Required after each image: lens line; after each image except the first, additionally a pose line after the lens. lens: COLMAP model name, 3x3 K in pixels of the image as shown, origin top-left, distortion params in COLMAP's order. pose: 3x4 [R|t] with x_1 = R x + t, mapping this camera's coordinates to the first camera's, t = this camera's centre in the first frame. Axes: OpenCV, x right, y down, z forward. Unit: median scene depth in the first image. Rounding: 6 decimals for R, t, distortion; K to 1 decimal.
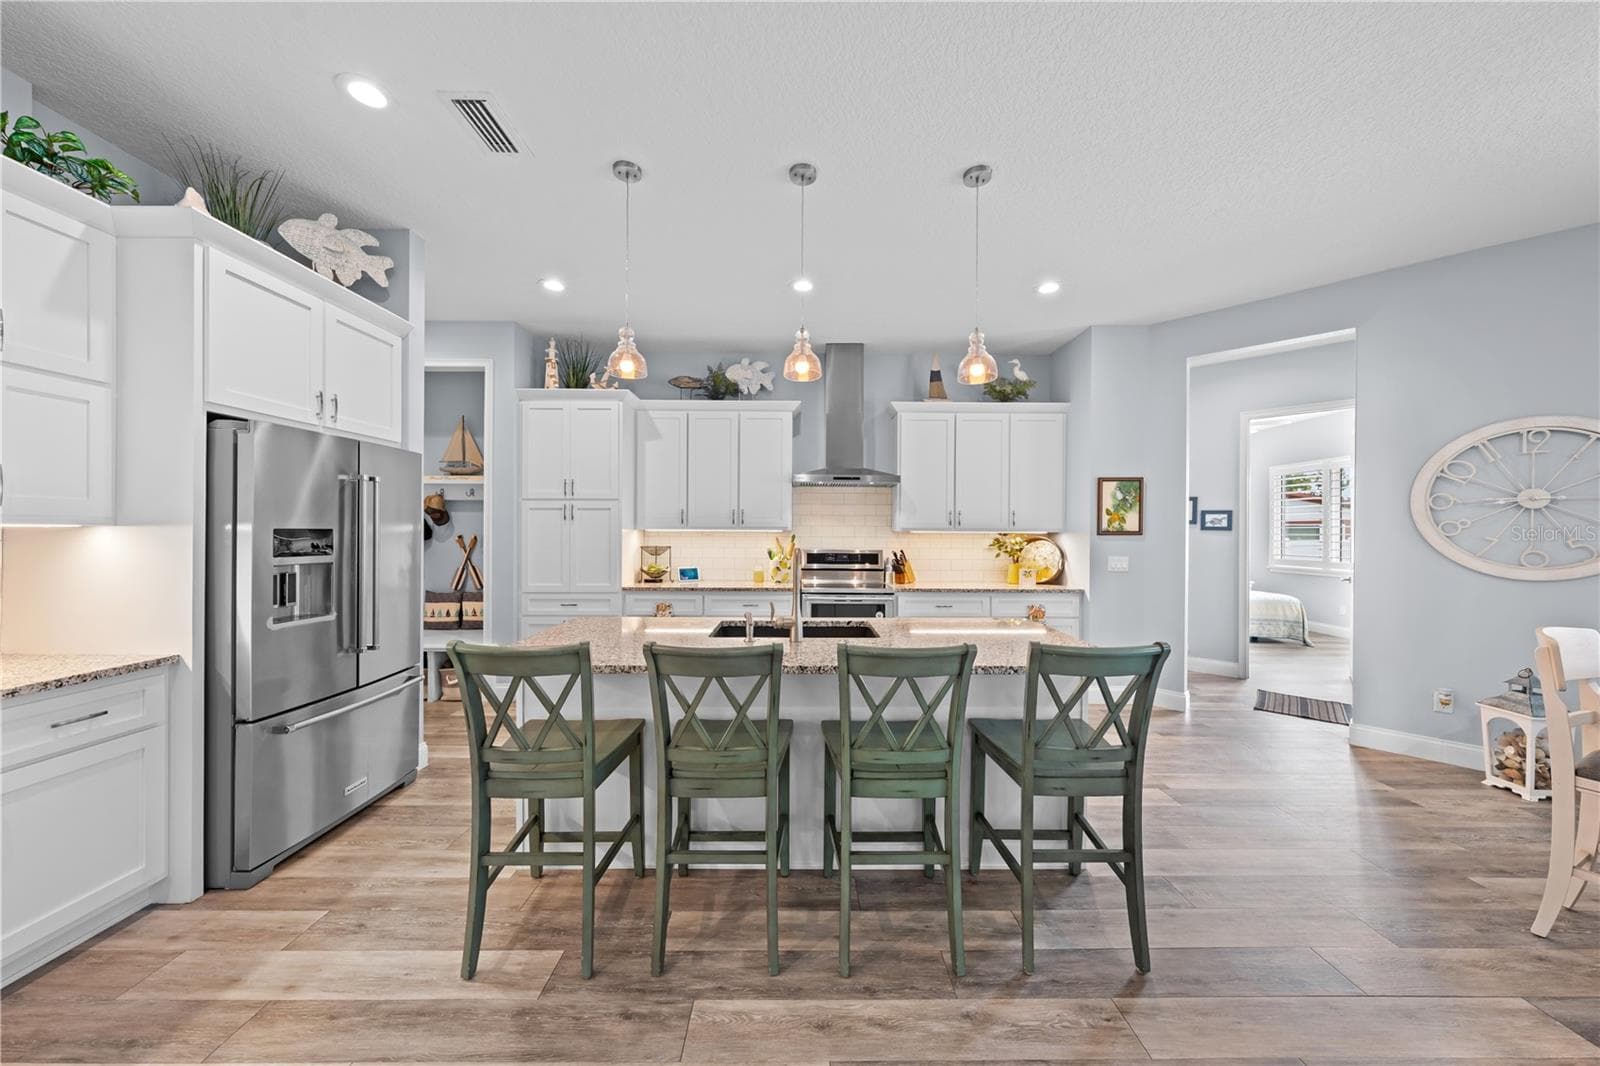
lens RADIAL K [[542.9, 0, 800.8], [0, 542.9, 533.1], [0, 0, 1]] dist [-0.002208, 0.000099]
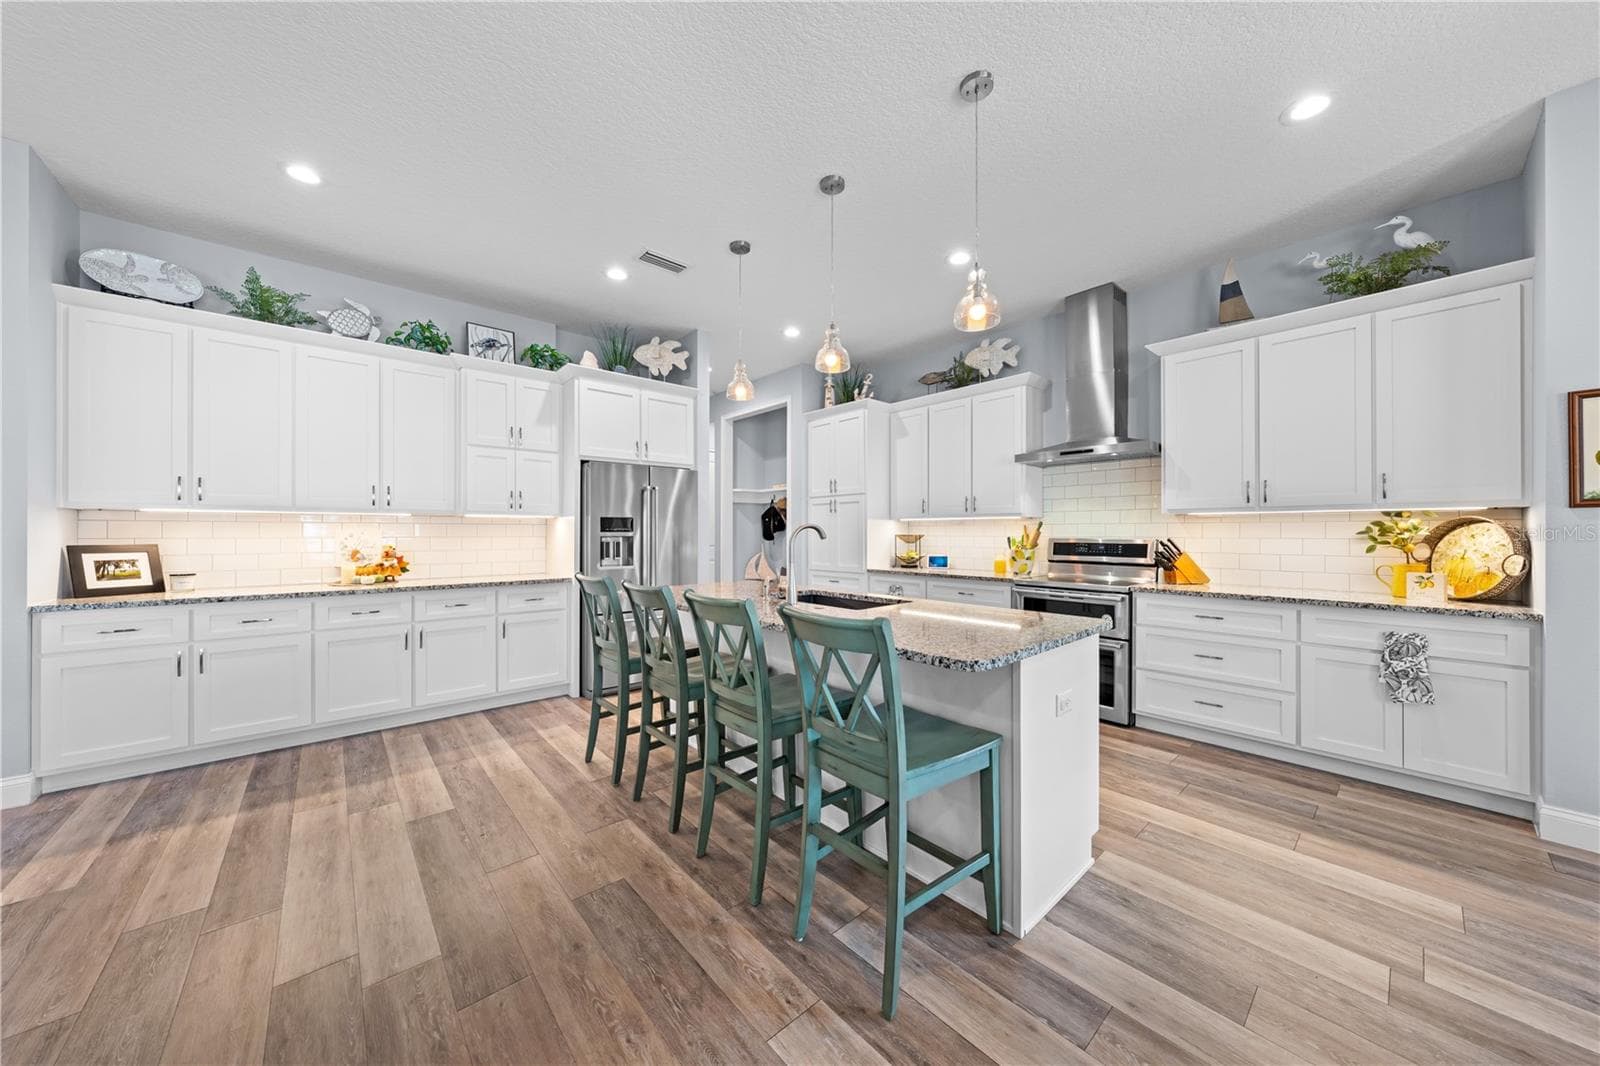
lens RADIAL K [[542.9, 0, 801.1], [0, 542.9, 531.7], [0, 0, 1]] dist [-0.002208, 0.000099]
pose [[0.651263, -0.006424, -0.758825, 0.437946], [0.002213, 0.999976, -0.006566, 0.026417], [0.758849, 0.002597, 0.651261, 0.131907]]
